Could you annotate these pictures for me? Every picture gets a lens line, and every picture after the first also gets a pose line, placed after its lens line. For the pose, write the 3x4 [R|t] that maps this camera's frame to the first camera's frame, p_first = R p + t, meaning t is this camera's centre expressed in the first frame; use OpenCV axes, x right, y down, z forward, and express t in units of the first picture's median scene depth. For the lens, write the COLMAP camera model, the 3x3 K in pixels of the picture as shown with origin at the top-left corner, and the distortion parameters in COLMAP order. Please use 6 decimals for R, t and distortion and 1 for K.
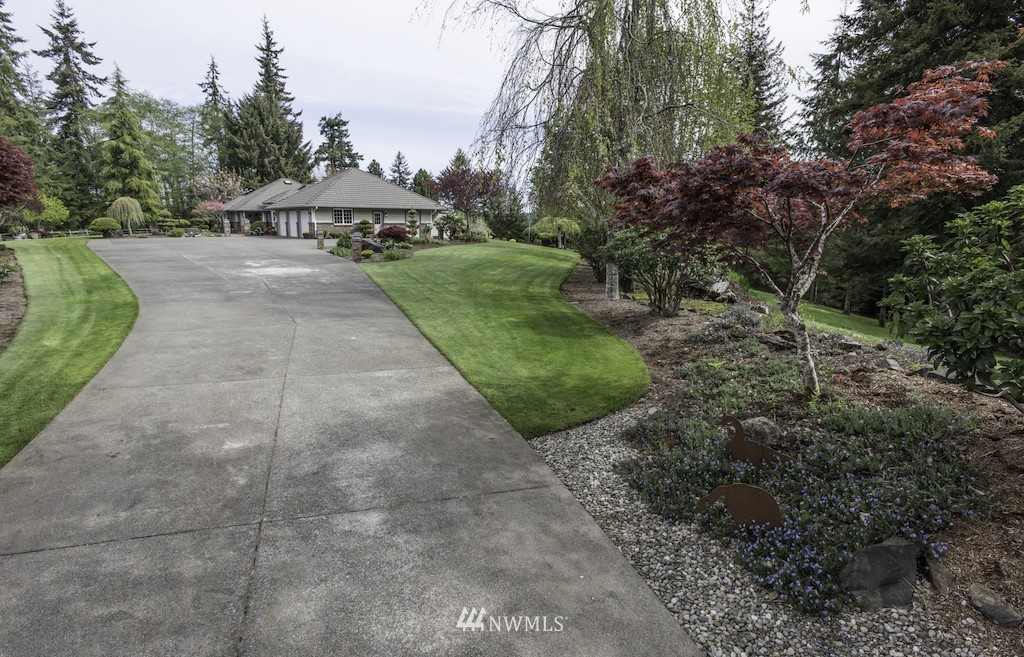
lens RADIAL K [[524.1, 0, 512.0], [0, 524.1, 328.5], [0, 0, 1]] dist [-0.038650, 0.013798]
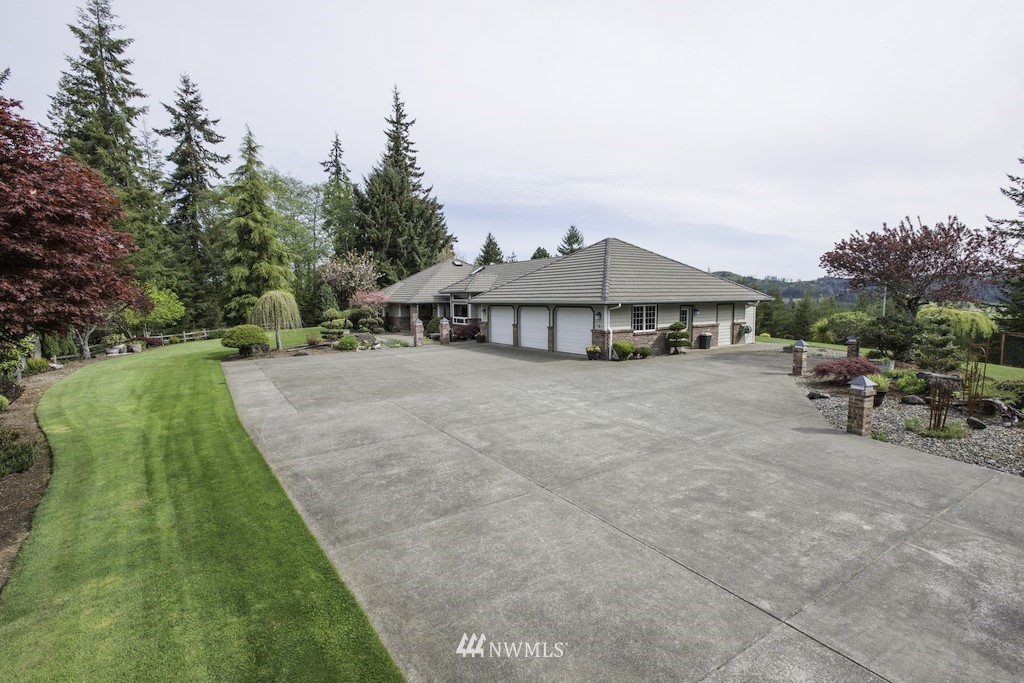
lens RADIAL K [[475.5, 0, 512.0], [0, 475.5, 341.5], [0, 0, 1]] dist [-0.000294, -0.000203]
pose [[0.995999, -0.015018, -0.088091, -0.225720], [0.005679, 0.994422, -0.105319, -0.071310], [0.089182, 0.104397, 0.990529, 0.247823]]
